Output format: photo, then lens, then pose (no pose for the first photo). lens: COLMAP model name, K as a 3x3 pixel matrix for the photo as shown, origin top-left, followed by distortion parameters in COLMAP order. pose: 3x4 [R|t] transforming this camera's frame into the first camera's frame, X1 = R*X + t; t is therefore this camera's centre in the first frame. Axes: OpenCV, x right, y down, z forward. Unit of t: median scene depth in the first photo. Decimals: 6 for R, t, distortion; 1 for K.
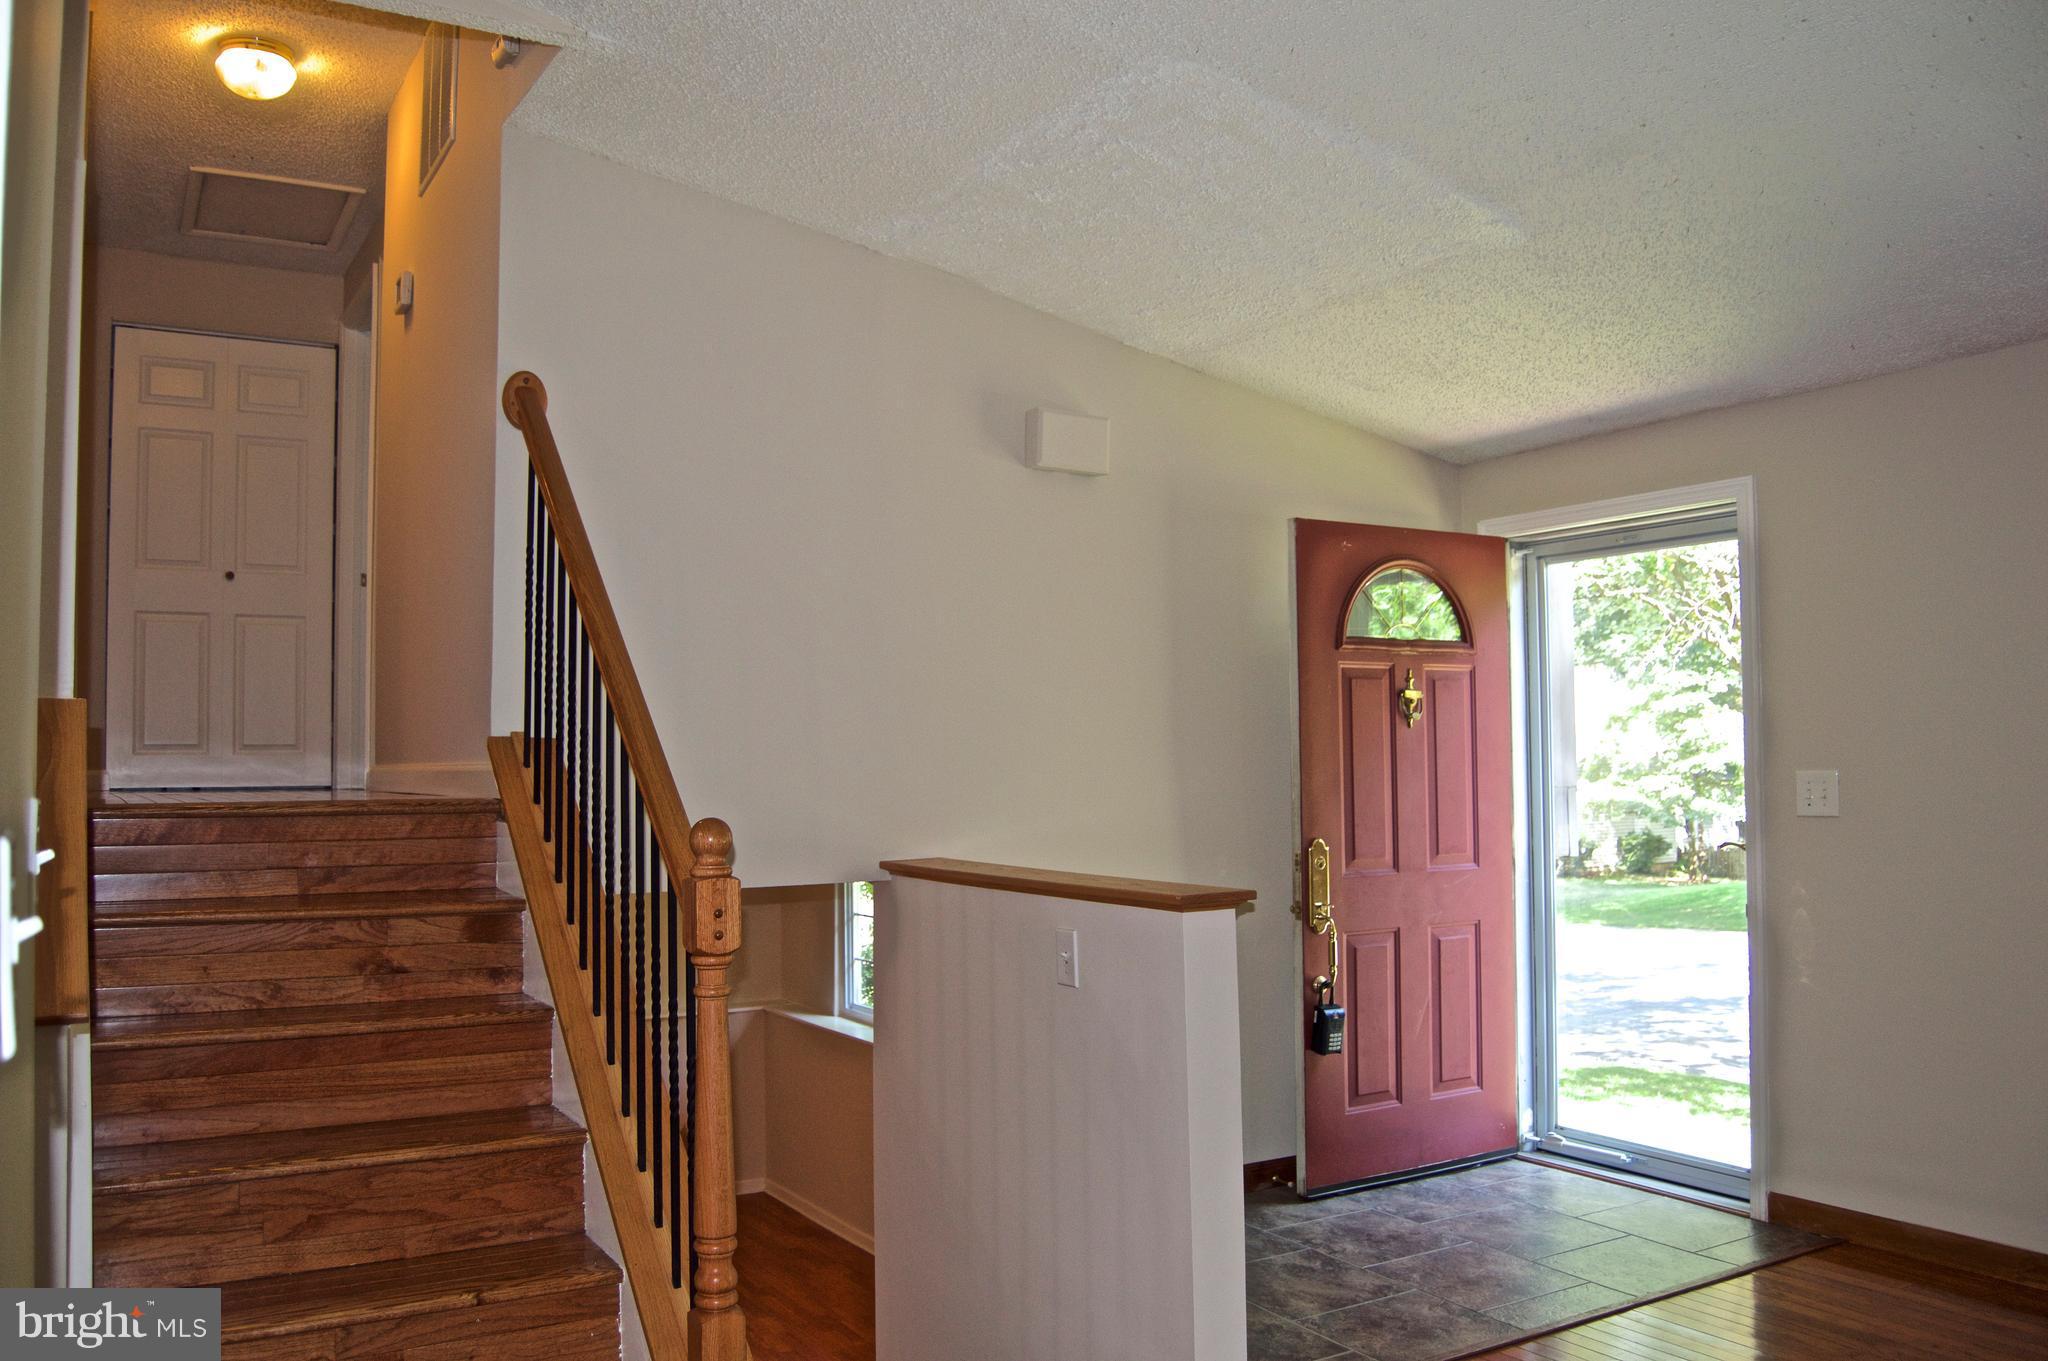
lens RADIAL K [[1647.9, 0, 1062.8], [0, 1647.9, 686.3], [0, 0, 1]] dist [-0.087363, 0.005923]
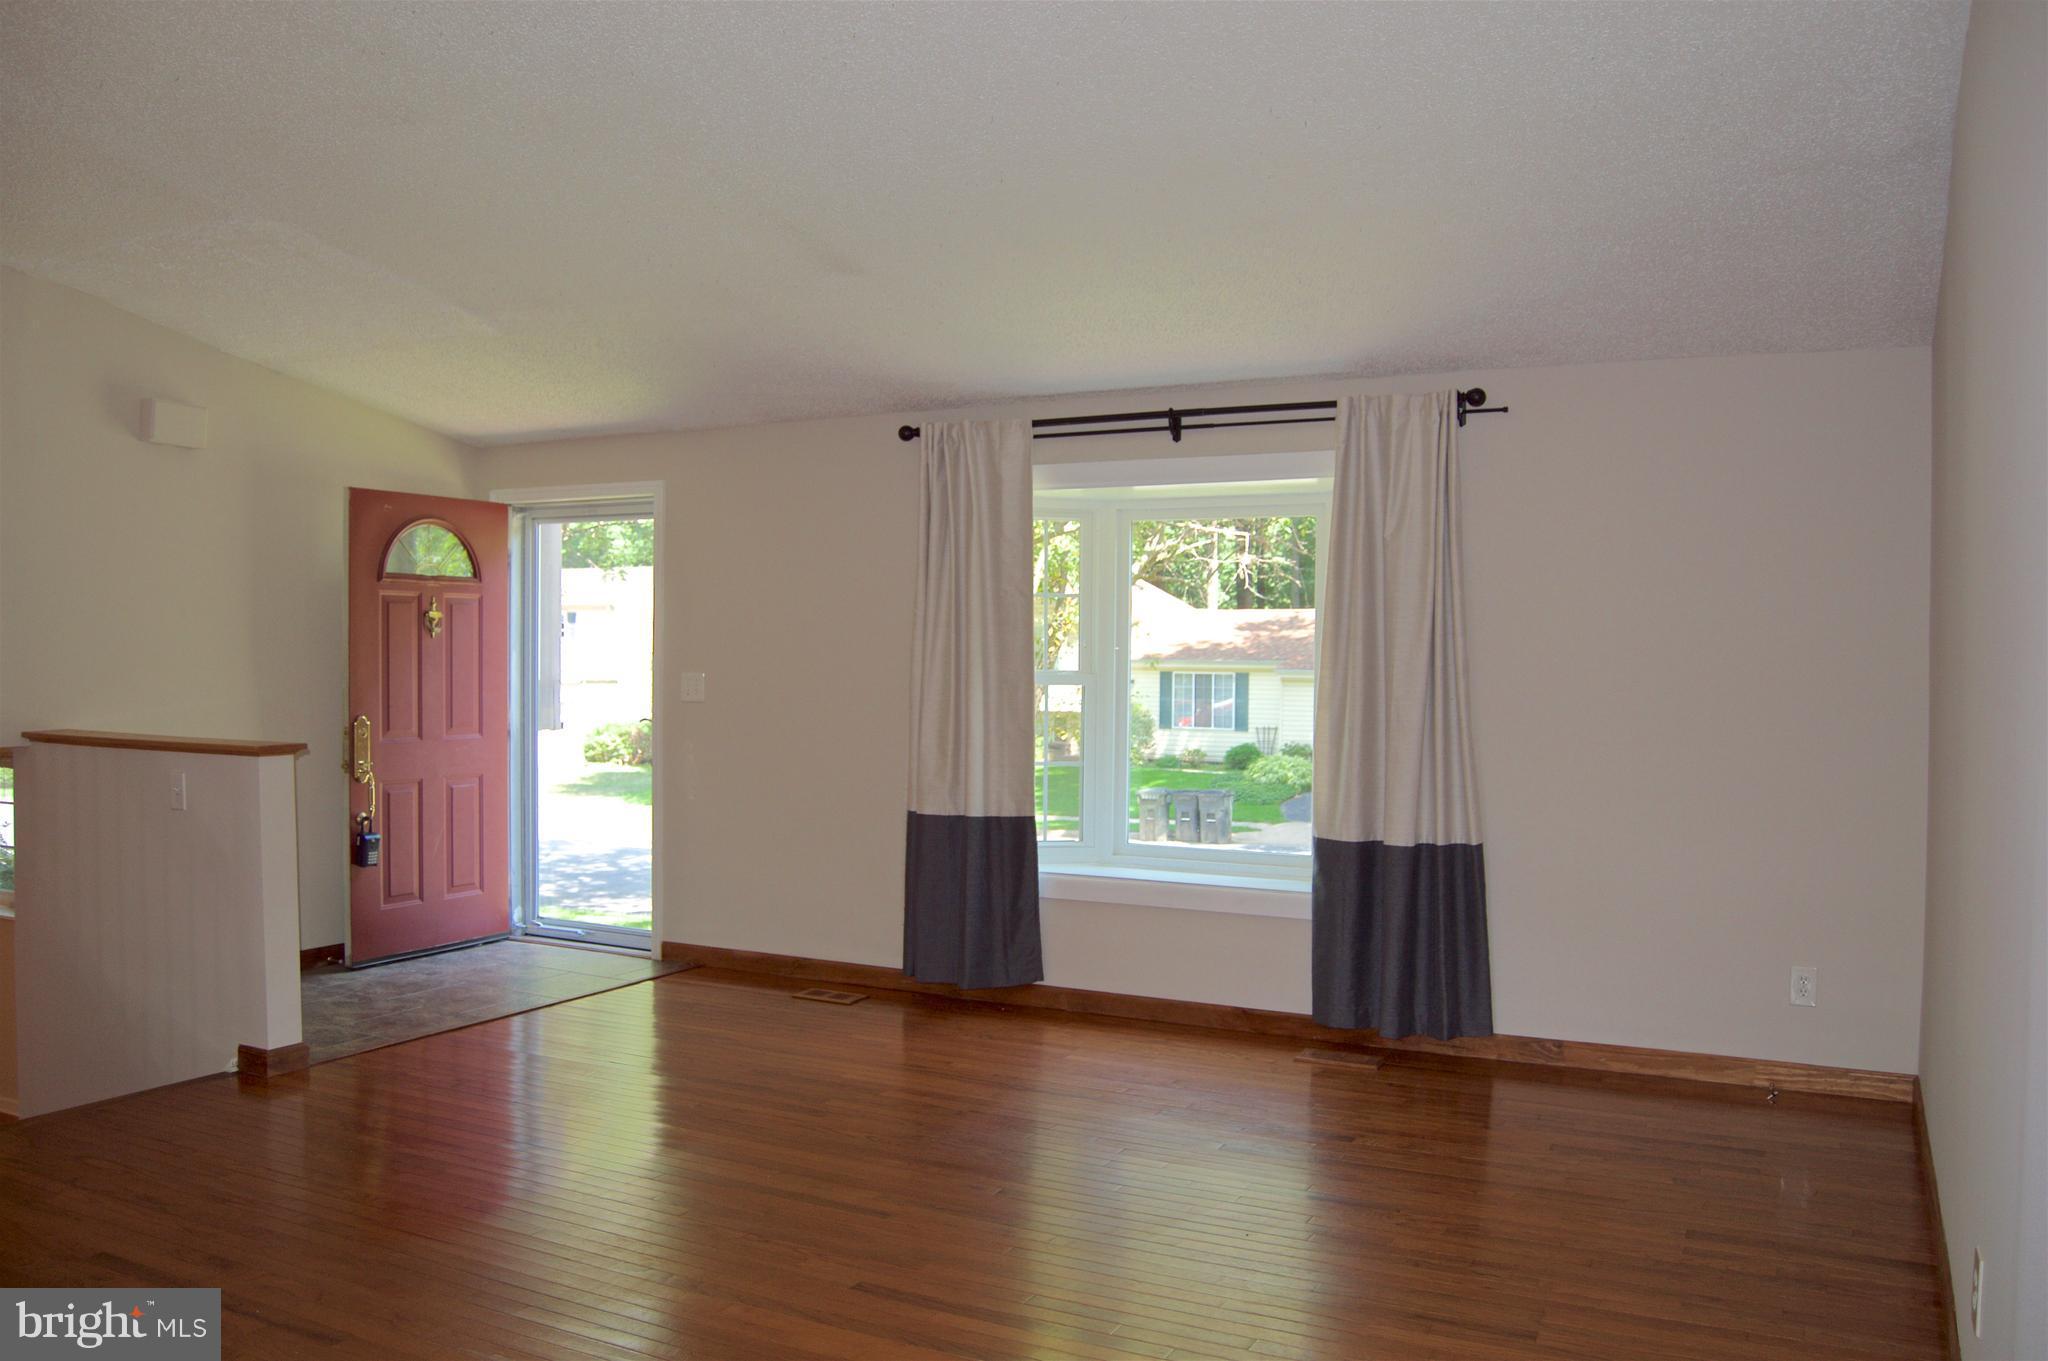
lens RADIAL K [[1647.9, 0, 1062.8], [0, 1647.9, 686.3], [0, 0, 1]] dist [-0.087363, 0.005923]
pose [[0.860102, 0.006015, 0.510087, -0.036974], [-0.039962, 0.997652, 0.055619, -0.034117], [-0.508555, -0.068223, 0.858323, -0.497979]]
